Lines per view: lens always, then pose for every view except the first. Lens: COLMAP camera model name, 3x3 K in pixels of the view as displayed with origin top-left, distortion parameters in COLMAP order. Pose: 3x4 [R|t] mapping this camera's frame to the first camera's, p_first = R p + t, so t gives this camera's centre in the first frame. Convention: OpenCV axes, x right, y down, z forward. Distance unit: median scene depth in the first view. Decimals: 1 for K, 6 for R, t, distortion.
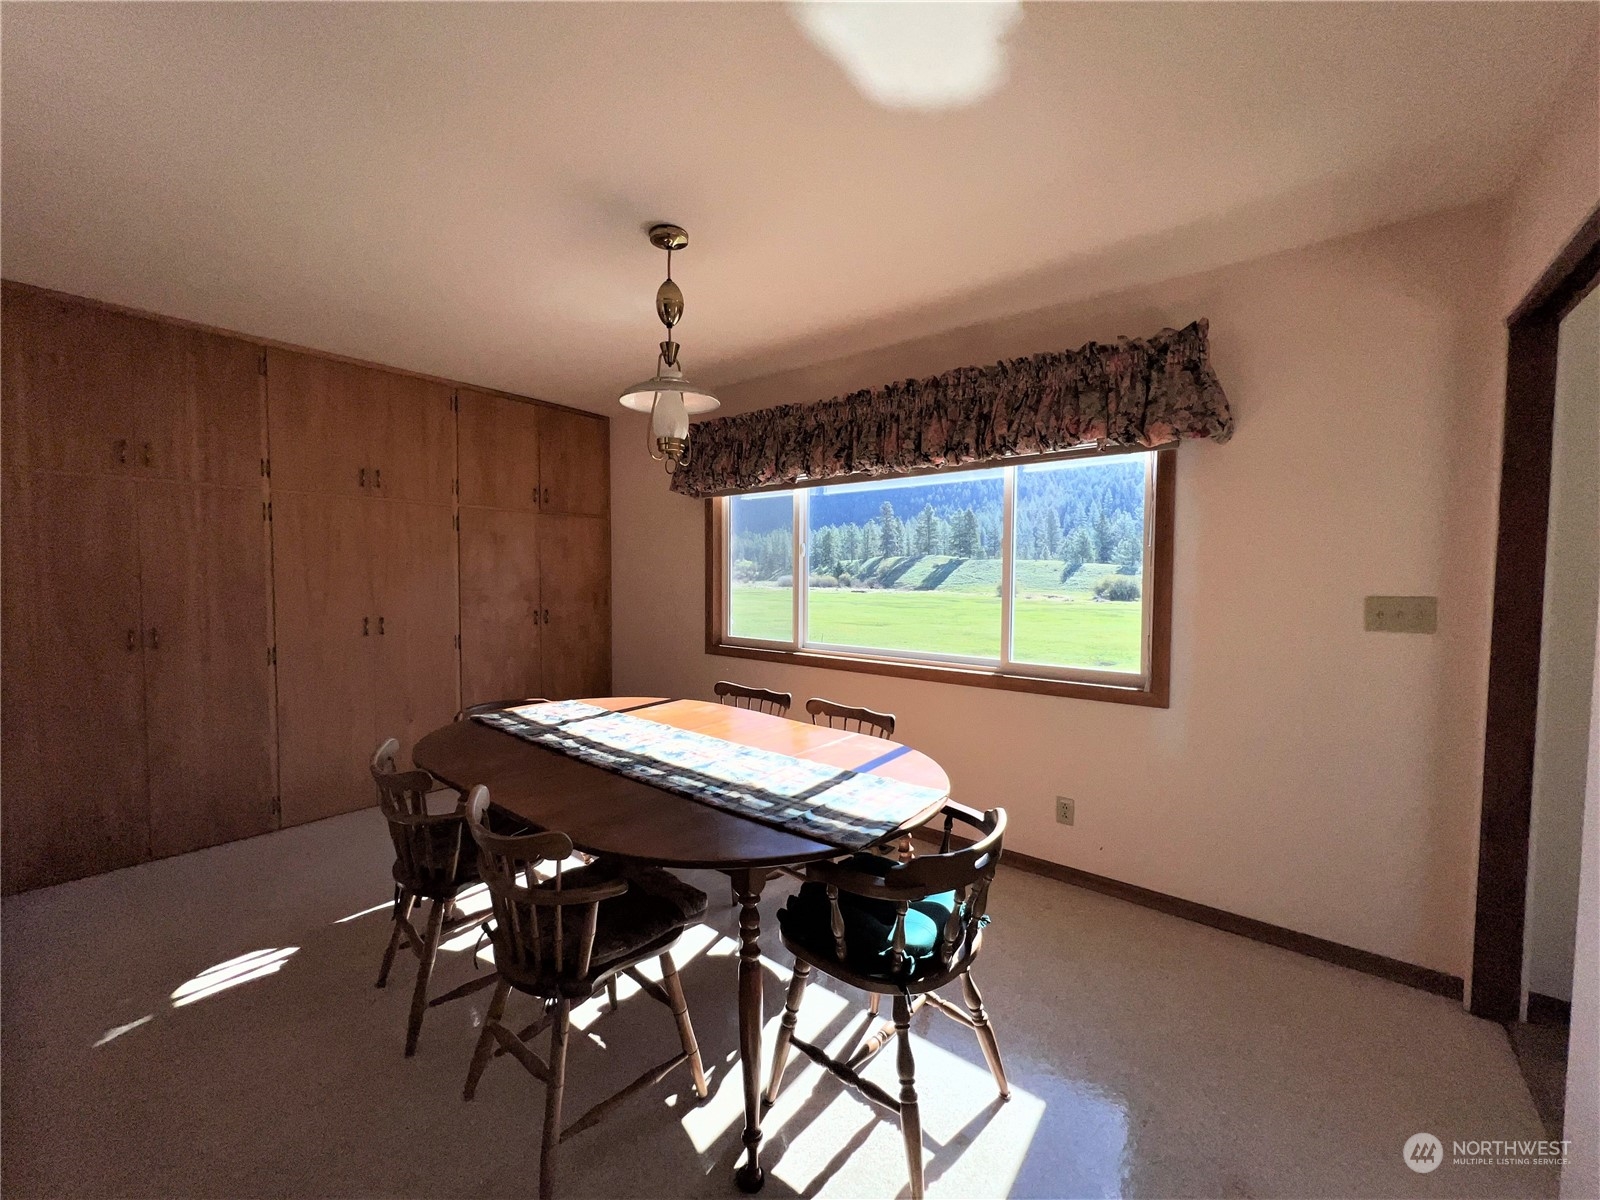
lens RADIAL K [[640.0, 0, 800.8], [0, 640.0, 601.1], [0, 0, 1]] dist [-0.000990, 0.000574]
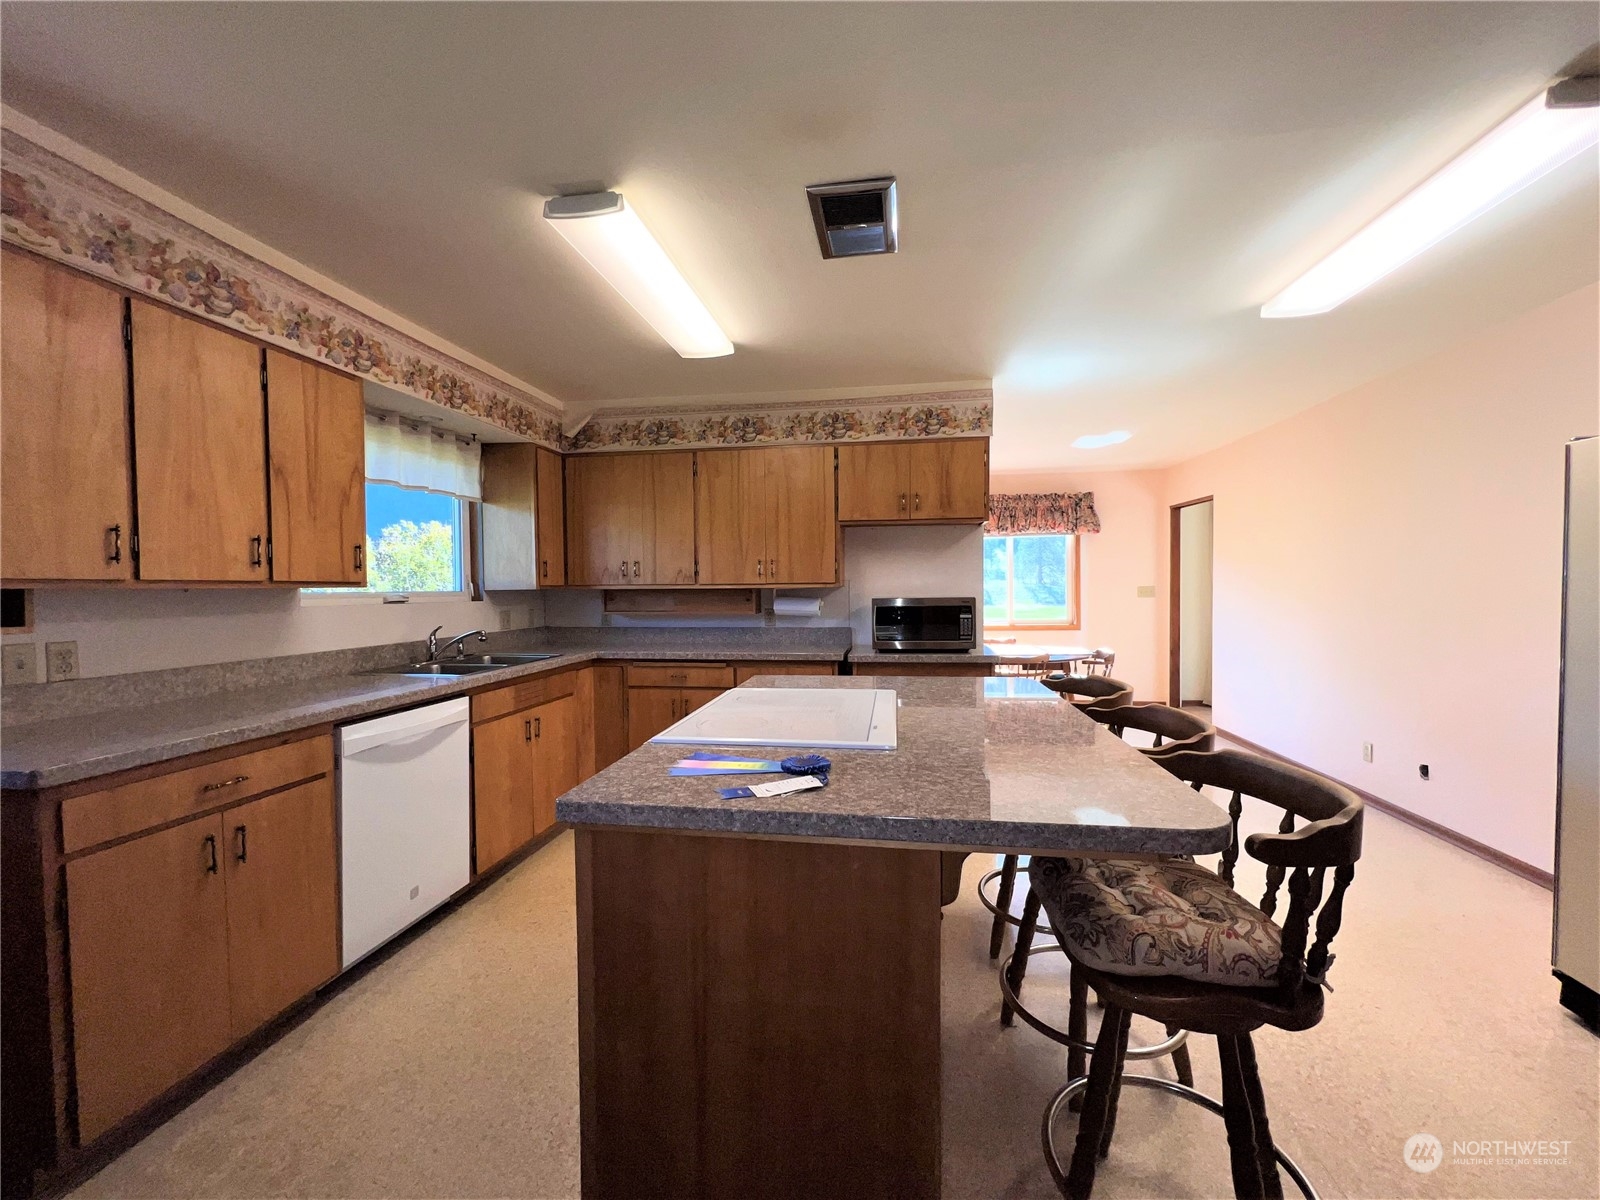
lens RADIAL K [[640.0, 0, 806.2], [0, 640.0, 599.6], [0, 0, 1]] dist [-0.000990, 0.000574]
pose [[0.867016, -0.025590, 0.497623, -1.747497], [0.037868, 0.999176, -0.014597, 0.035003], [-0.496840, 0.031500, 0.867270, -0.759776]]
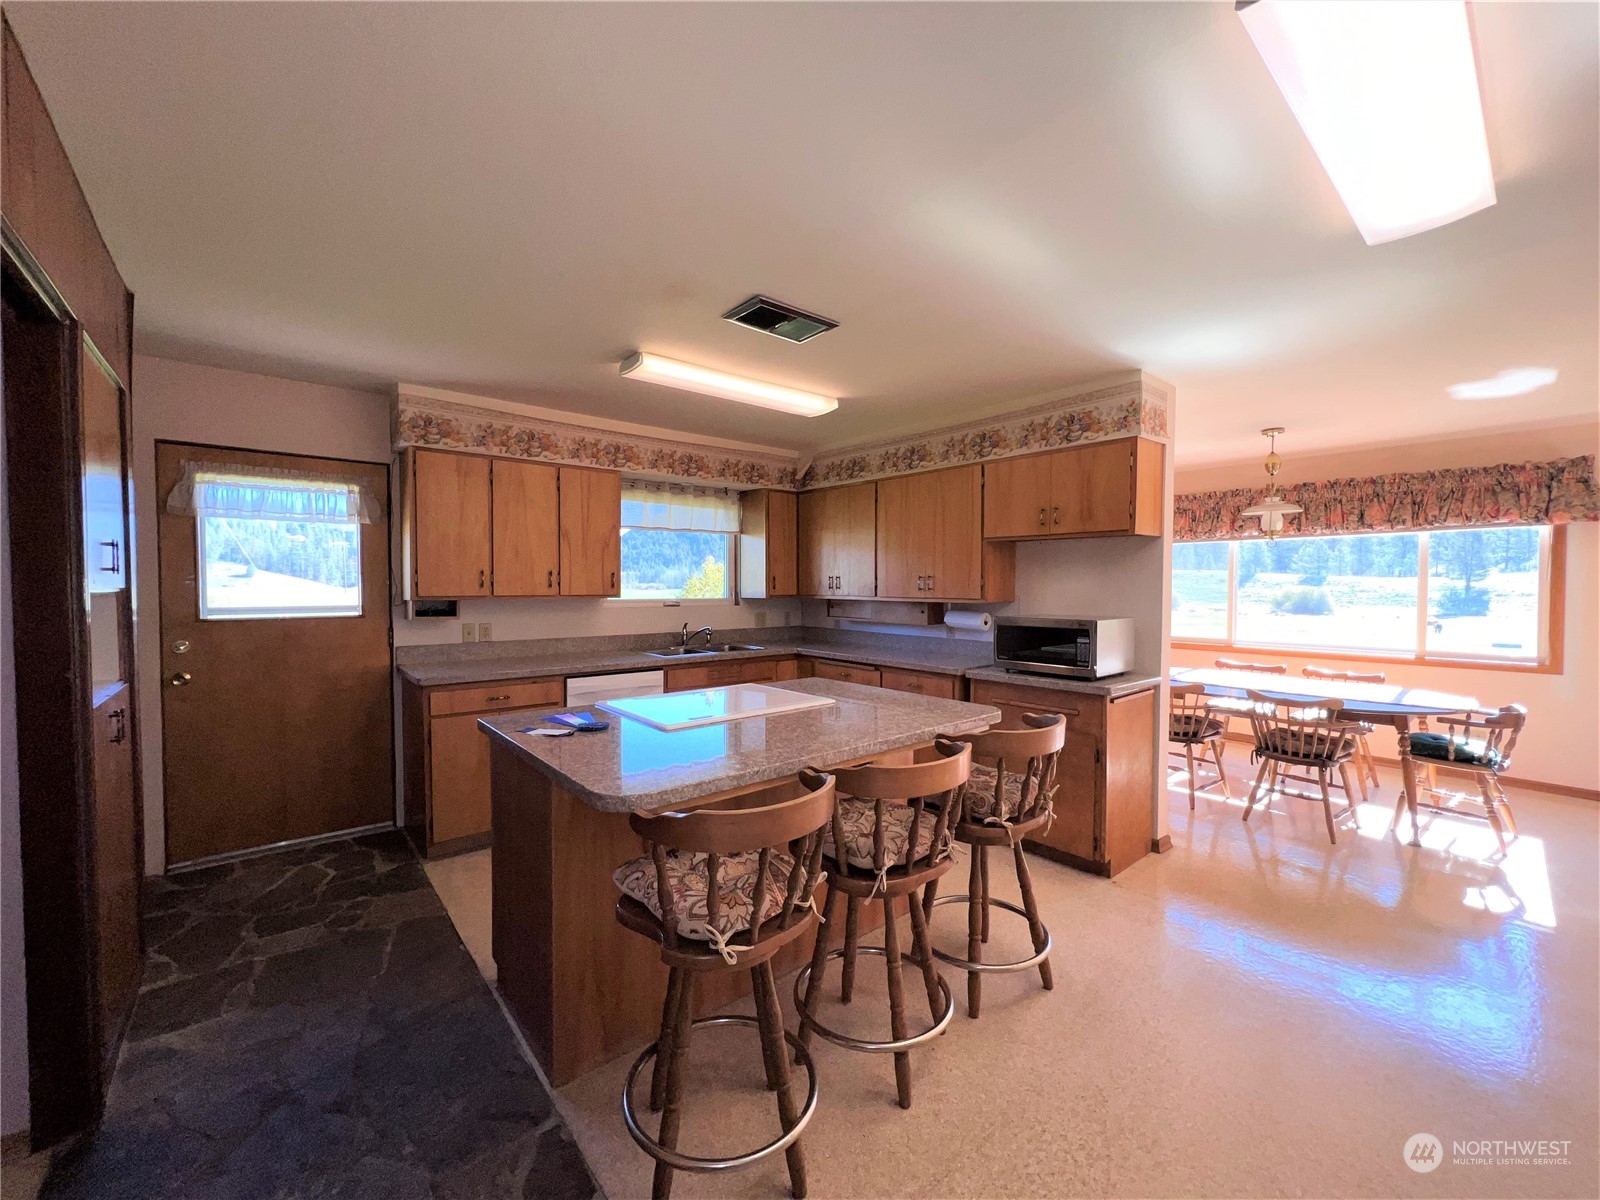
lens RADIAL K [[640.0, 0, 800.9], [0, 640.0, 600.1], [0, 0, 1]] dist [-0.000990, 0.000574]
pose [[0.980286, 0.000913, -0.197583, -1.071217], [-0.004965, 0.999787, -0.020010, 0.011520], [0.197523, 0.020597, 0.980082, -1.069541]]
